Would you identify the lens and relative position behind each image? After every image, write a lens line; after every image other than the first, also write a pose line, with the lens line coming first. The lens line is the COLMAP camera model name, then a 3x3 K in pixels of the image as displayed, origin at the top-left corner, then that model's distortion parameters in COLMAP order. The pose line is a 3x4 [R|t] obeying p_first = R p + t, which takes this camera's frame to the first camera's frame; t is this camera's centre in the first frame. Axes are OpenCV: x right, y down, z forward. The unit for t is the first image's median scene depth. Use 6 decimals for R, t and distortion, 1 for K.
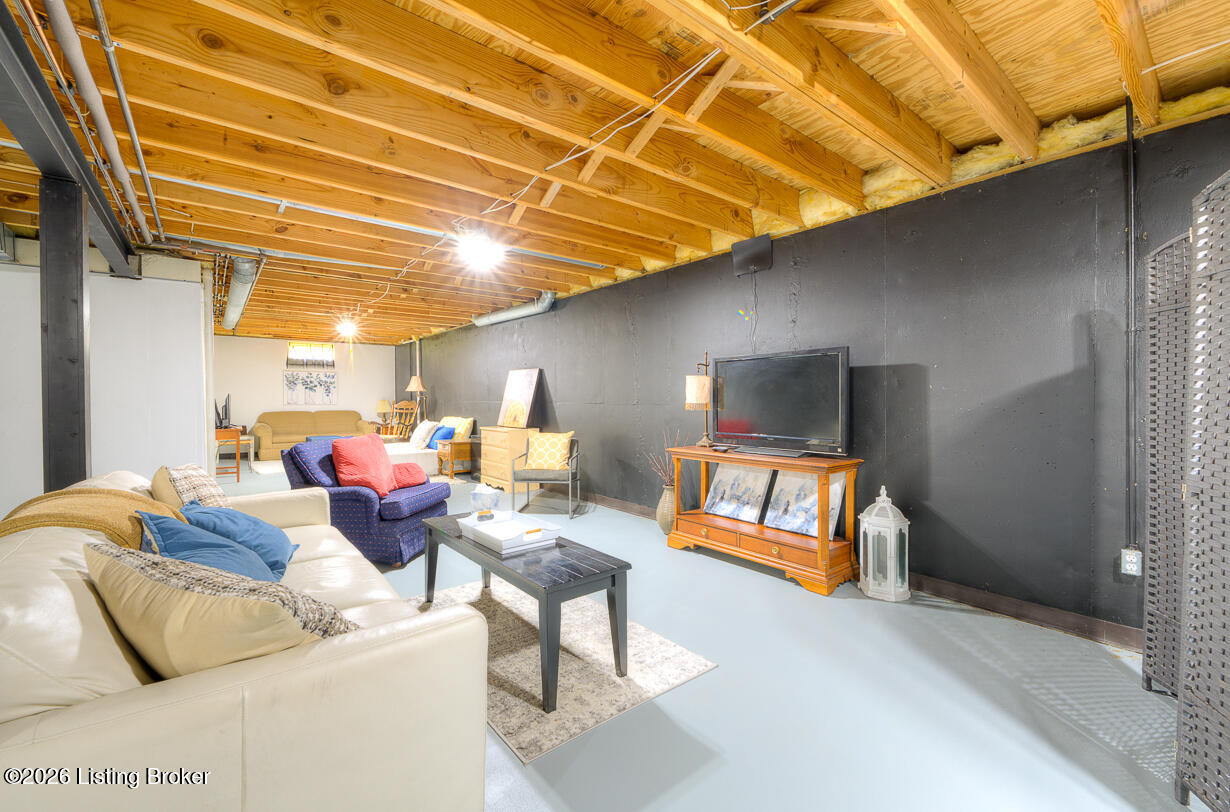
lens RADIAL K [[516.9, 0, 602.7], [0, 516.9, 399.0], [0, 0, 1]] dist [-0.001950, 0.000249]
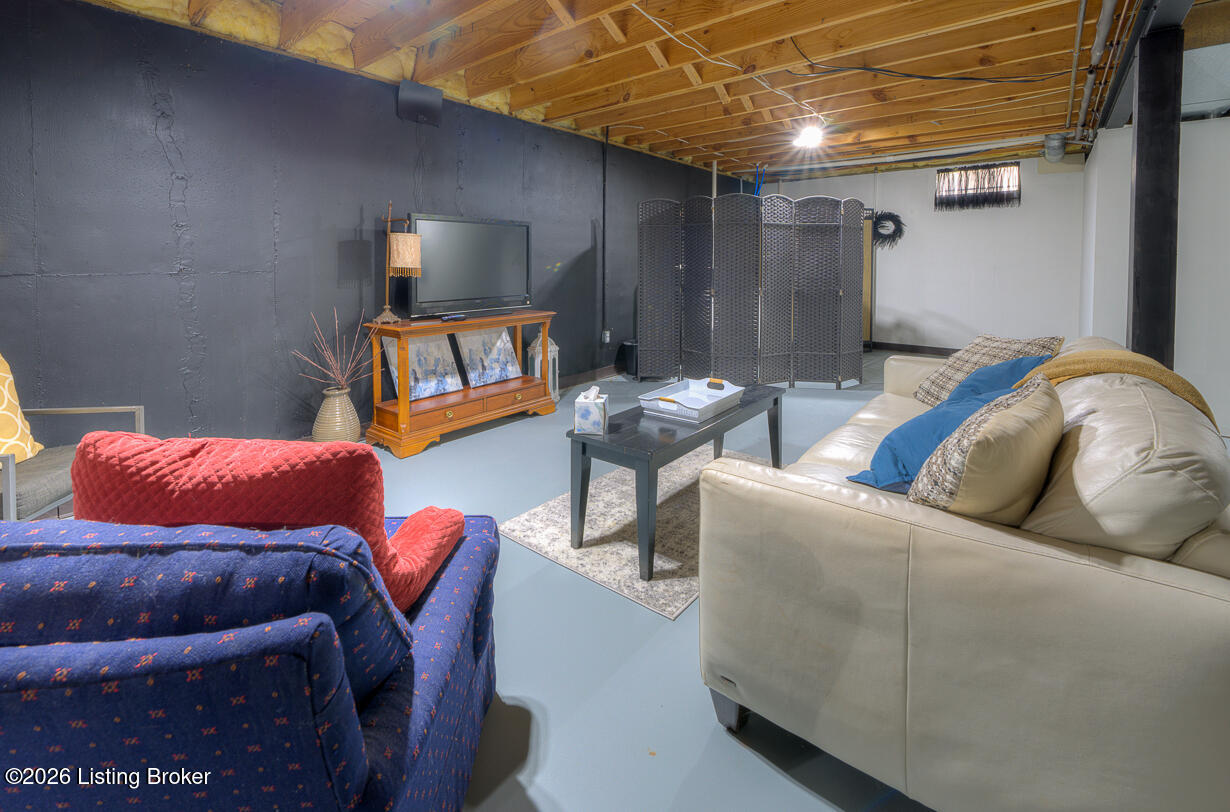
lens RADIAL K [[516.9, 0, 602.7], [0, 516.9, 399.0], [0, 0, 1]] dist [-0.001950, 0.000249]
pose [[-0.214036, -0.246858, 0.945119, -0.697773], [0.002022, 0.967427, 0.253142, 0.010024], [-0.976824, 0.056093, -0.206565, 0.950574]]
